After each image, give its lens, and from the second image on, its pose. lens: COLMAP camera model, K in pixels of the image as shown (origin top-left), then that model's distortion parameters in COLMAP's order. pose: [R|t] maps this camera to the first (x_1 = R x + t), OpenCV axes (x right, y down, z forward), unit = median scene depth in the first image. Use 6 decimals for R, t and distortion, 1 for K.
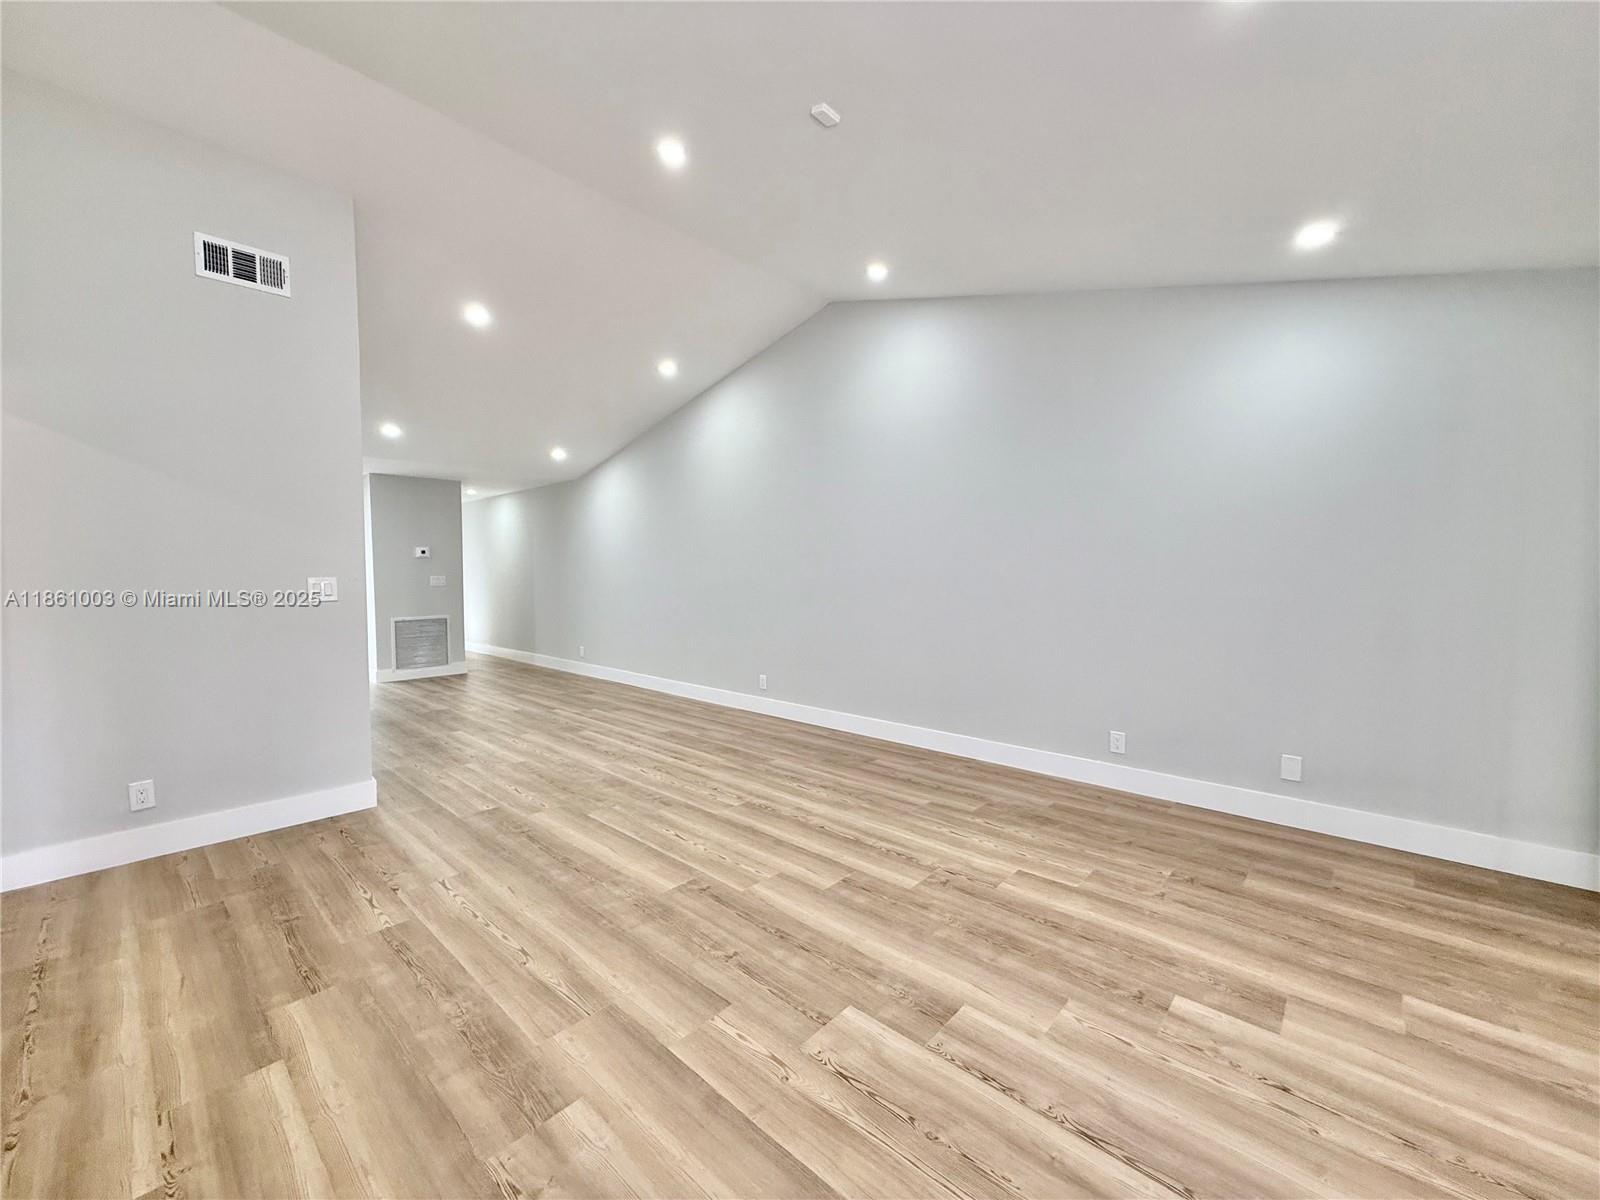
lens RADIAL K [[663.3, 0, 825.7], [0, 663.3, 603.2], [0, 0, 1]] dist [0.000506, -0.000046]
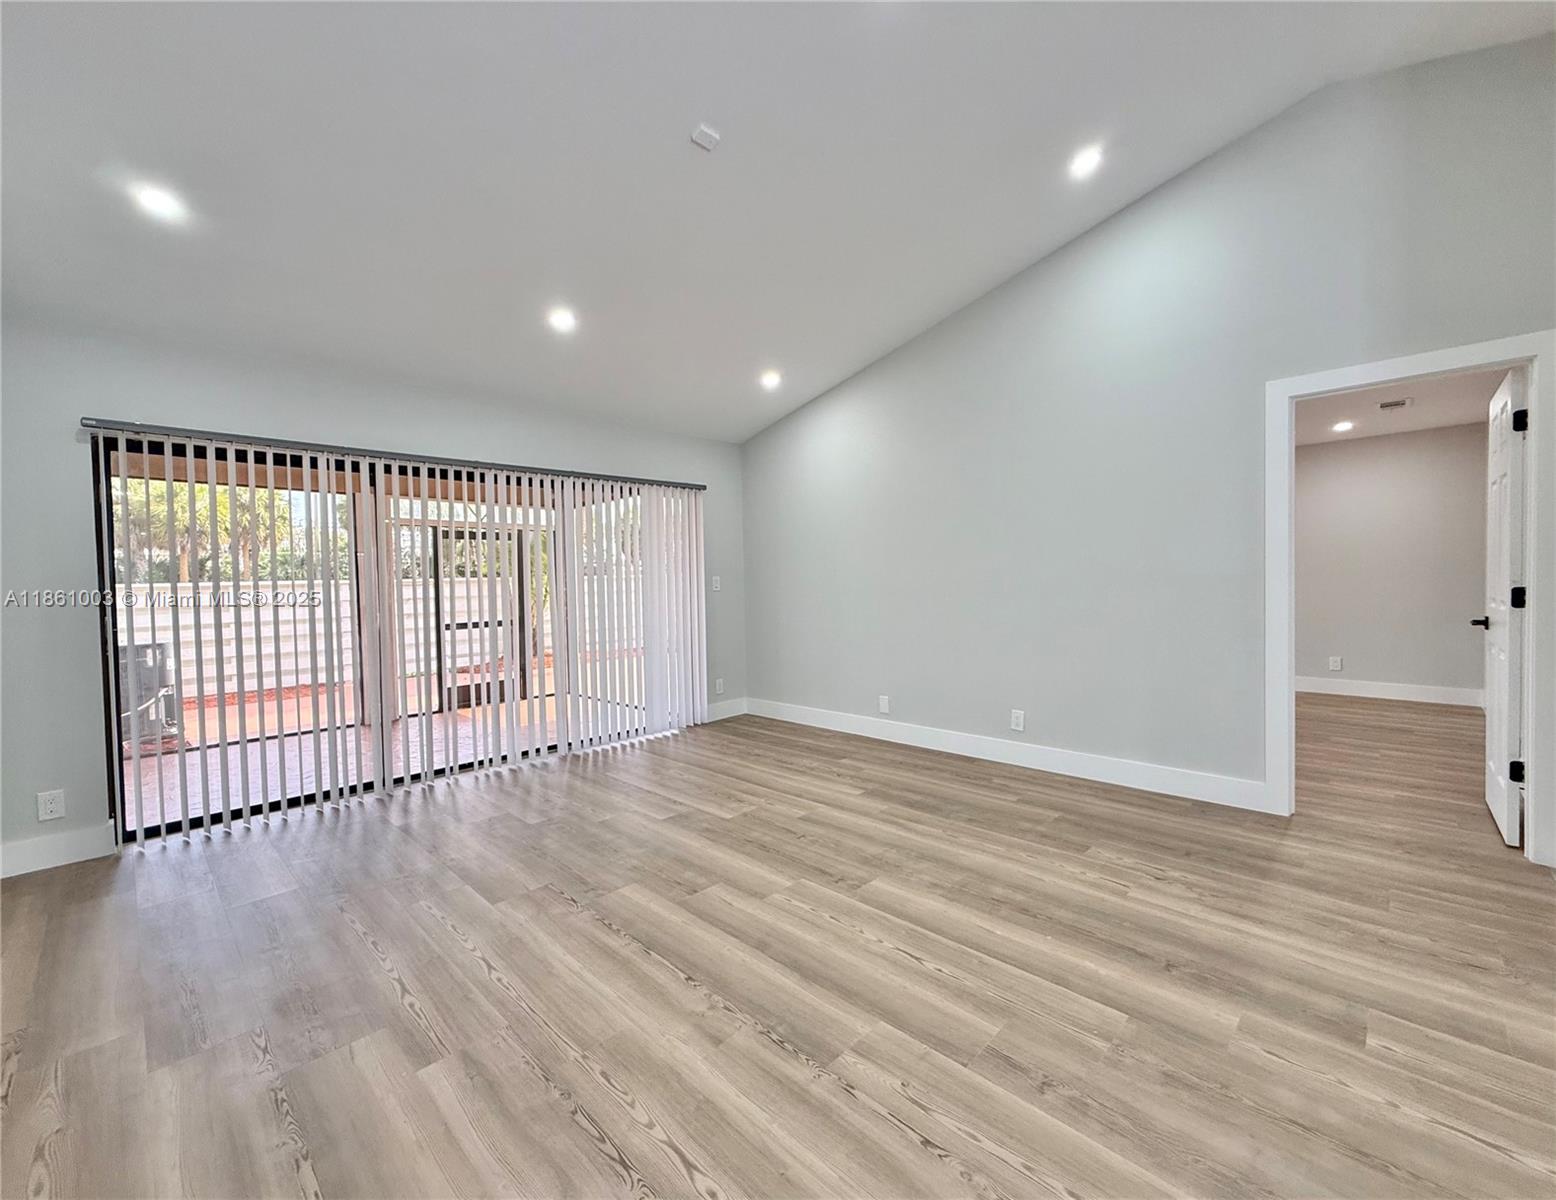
lens RADIAL K [[664.6, 0, 778.0], [0, 664.6, 600.0], [0, 0, 1]] dist [0.000019, 0.000001]
pose [[-0.996847, 0.018623, 0.077126, -0.169312], [0.024910, 0.996373, 0.081370, -0.065789], [-0.075331, 0.083035, -0.993695, 1.902607]]
